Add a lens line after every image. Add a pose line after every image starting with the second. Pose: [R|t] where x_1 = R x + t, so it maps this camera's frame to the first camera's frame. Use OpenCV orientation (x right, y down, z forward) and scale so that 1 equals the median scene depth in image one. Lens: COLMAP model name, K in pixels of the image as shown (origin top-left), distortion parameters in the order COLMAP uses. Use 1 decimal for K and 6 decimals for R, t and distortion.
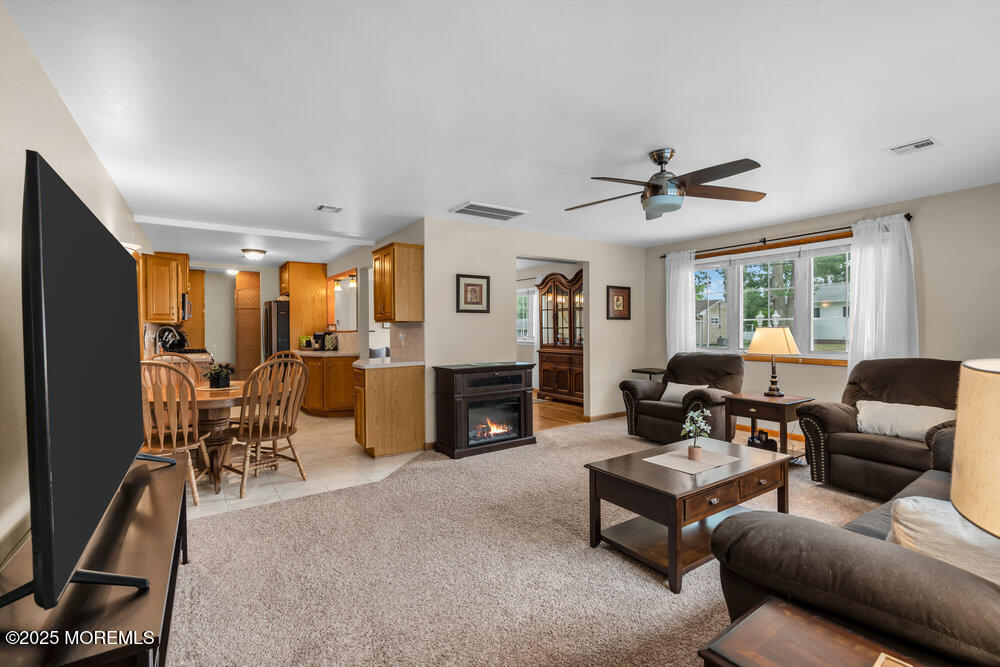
lens RADIAL K [[454.0, 0, 505.0], [0, 454.0, 332.6], [0, 0, 1]] dist [-0.001491, -0.000396]
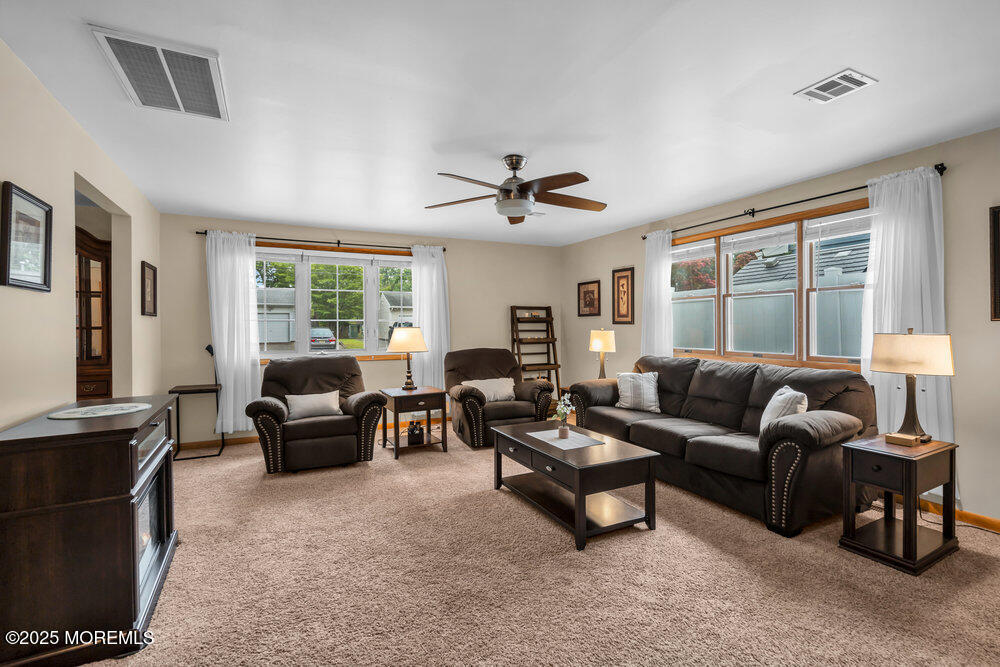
lens RADIAL K [[454.0, 0, 501.0], [0, 454.0, 331.6], [0, 0, 1]] dist [-0.001491, -0.000396]
pose [[0.121348, -0.005301, 0.992596, -0.409948], [0.015958, 0.999867, 0.003389, -0.001522], [-0.992482, 0.015429, 0.121416, 0.538663]]
